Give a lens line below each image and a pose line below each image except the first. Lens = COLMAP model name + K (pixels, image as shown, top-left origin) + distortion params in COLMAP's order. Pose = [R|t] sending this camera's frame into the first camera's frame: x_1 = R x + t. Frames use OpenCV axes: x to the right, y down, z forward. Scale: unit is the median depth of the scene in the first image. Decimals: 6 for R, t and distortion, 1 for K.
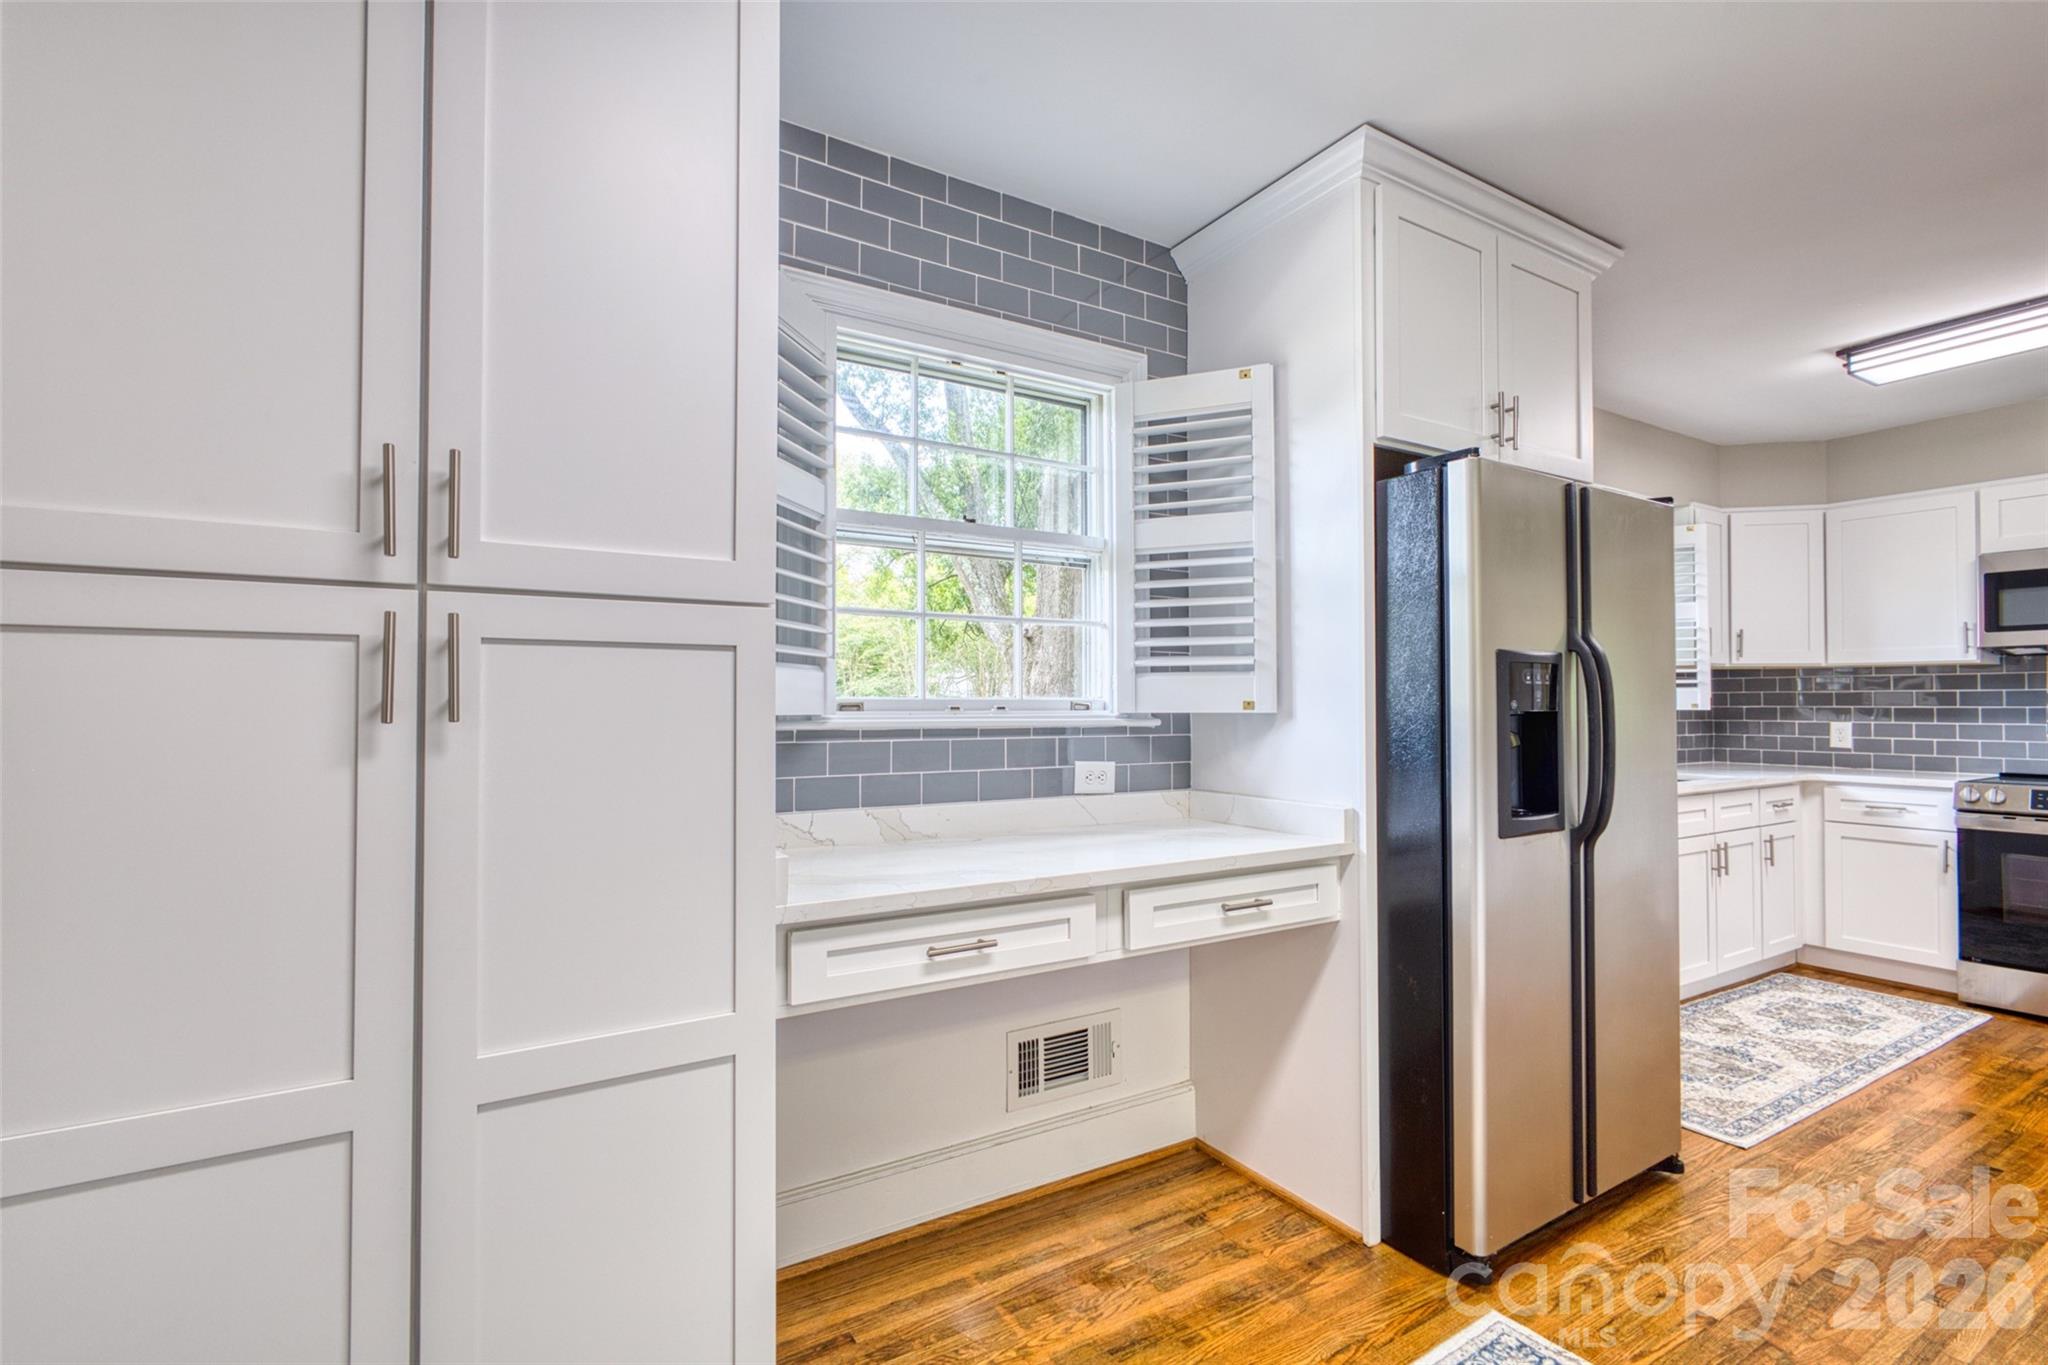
lens RADIAL K [[941.7, 0, 1028.5], [0, 941.7, 684.4], [0, 0, 1]] dist [-0.000358, -0.000769]
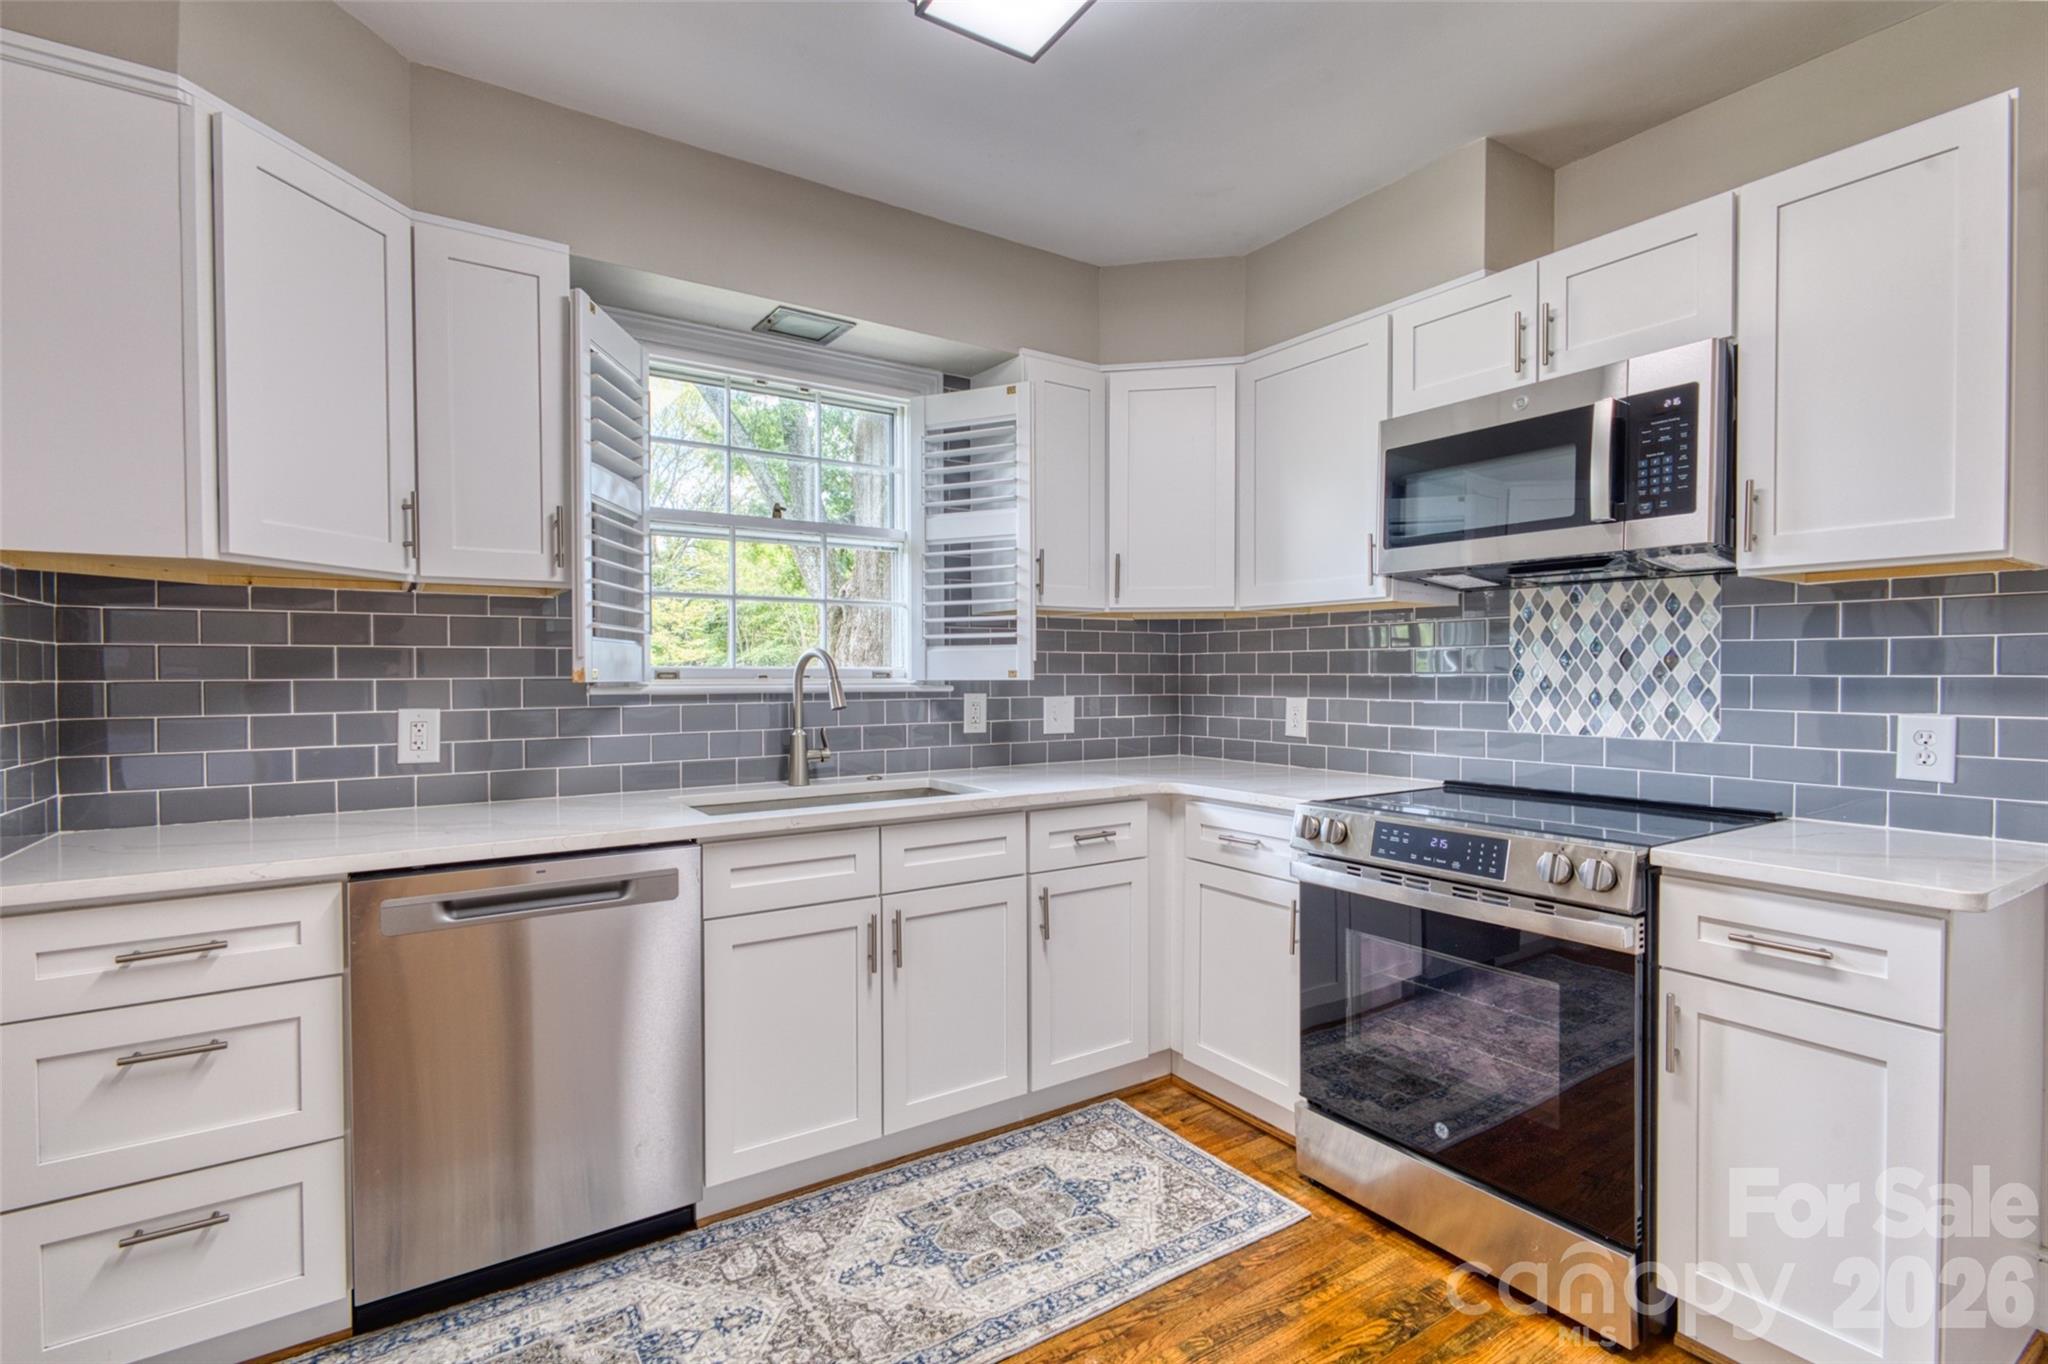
lens RADIAL K [[951.4, 0, 1029.6], [0, 951.4, 686.4], [0, 0, 1]] dist [0.000897, 0.000188]
pose [[0.999266, -0.003144, 0.038188, 1.227926], [0.001813, 0.999392, 0.034824, 0.015777], [-0.038274, -0.034729, 0.998664, 0.644318]]
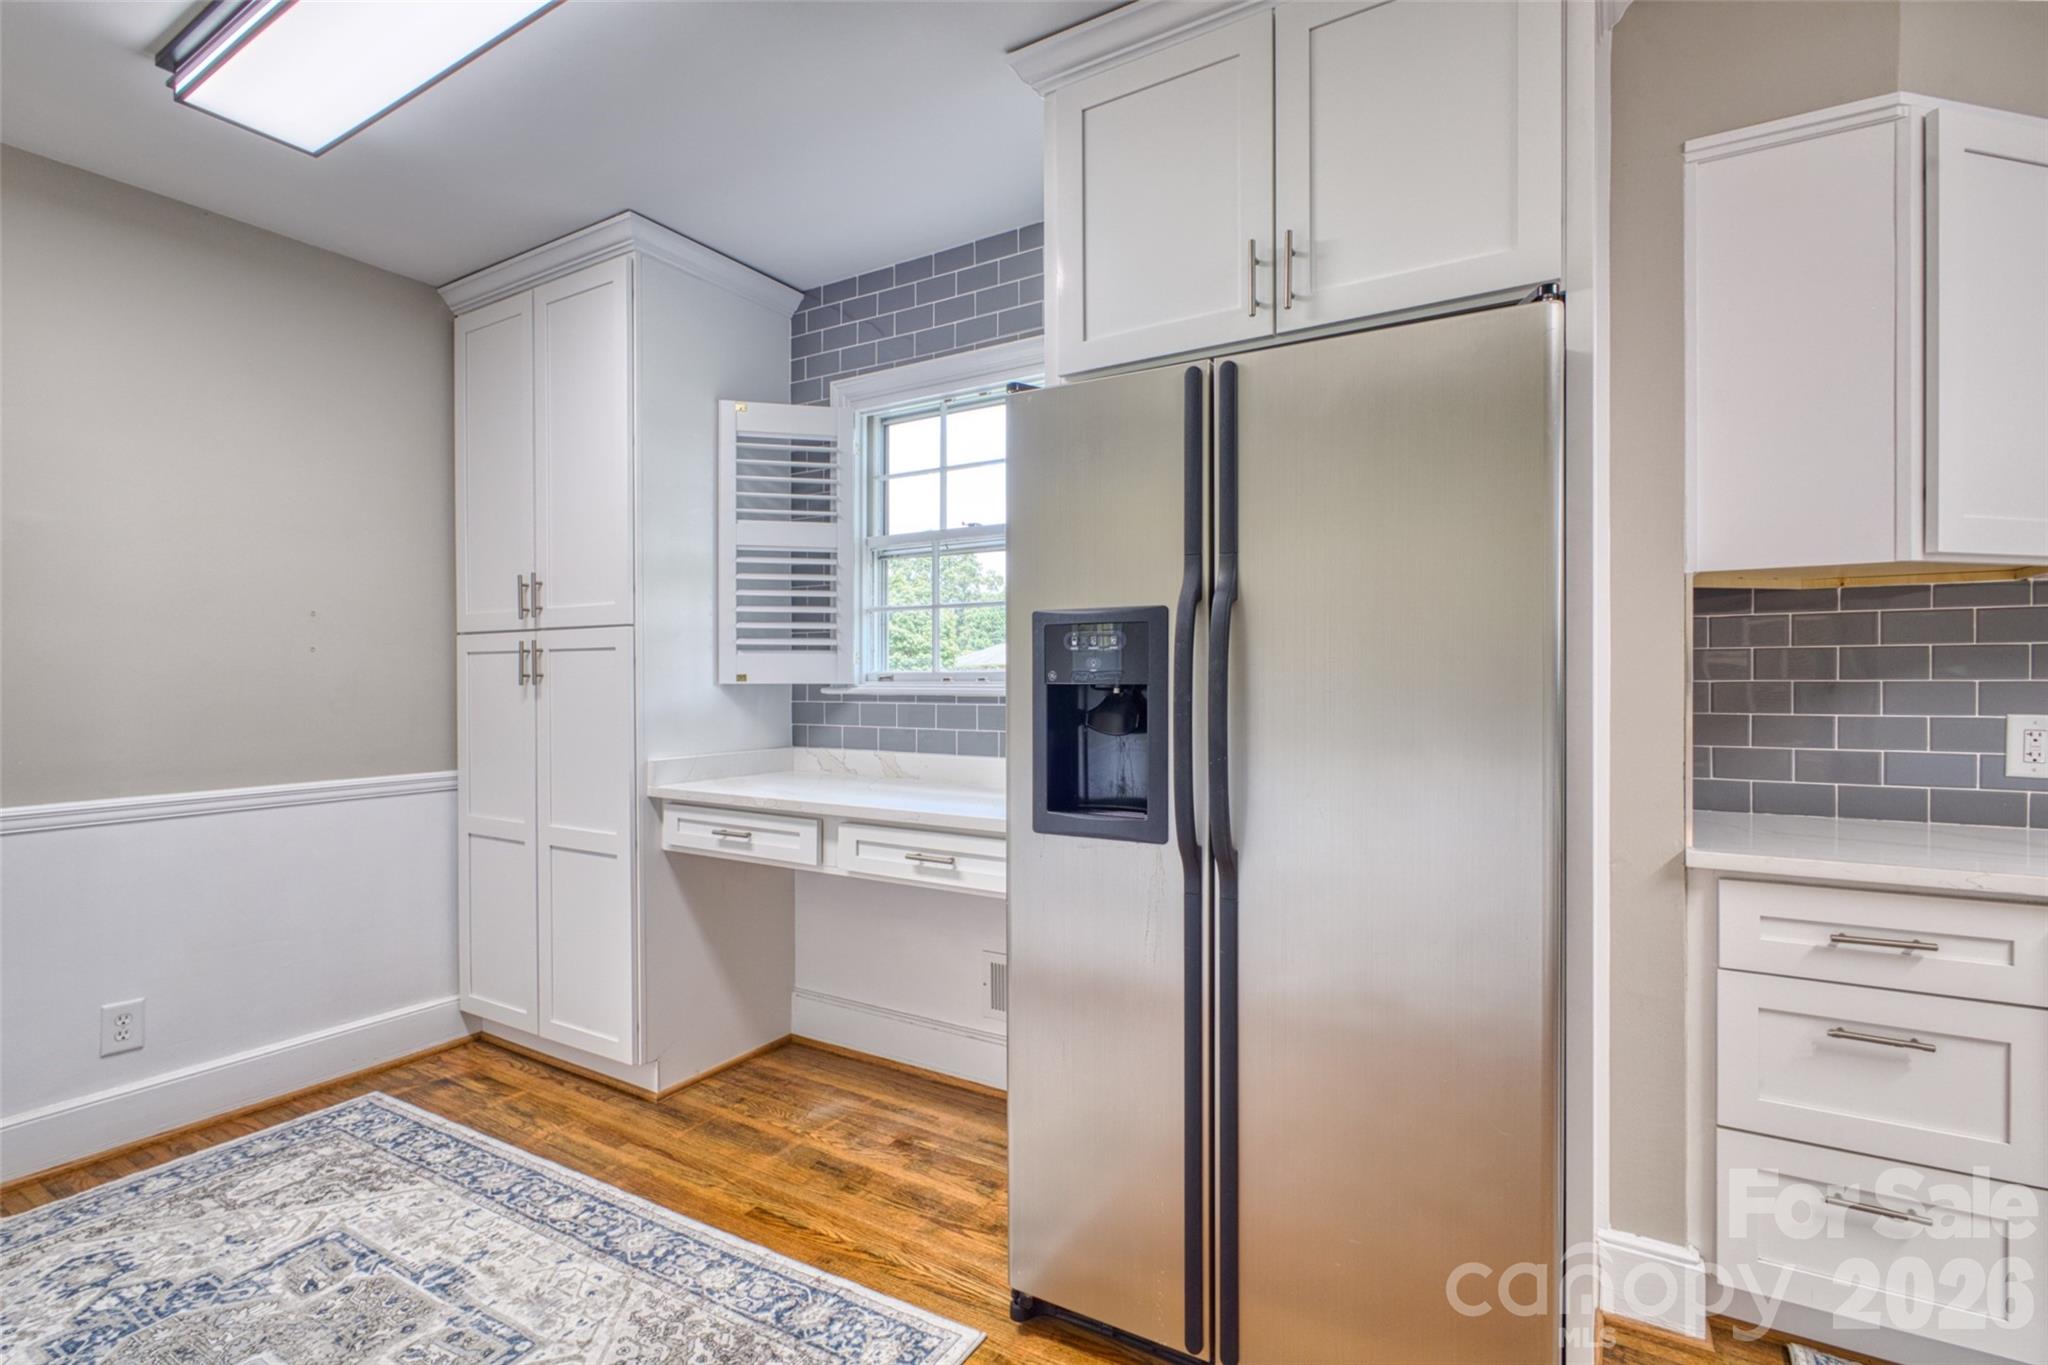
lens RADIAL K [[954.7, 0, 1018.3], [0, 954.7, 685.0], [0, 0, 1]] dist [0.002748, 0.000370]
pose [[0.446624, 0.006601, -0.894697, 1.012704], [0.021904, 0.999592, 0.018310, 0.010672], [0.894454, -0.027775, 0.446297, 0.475546]]
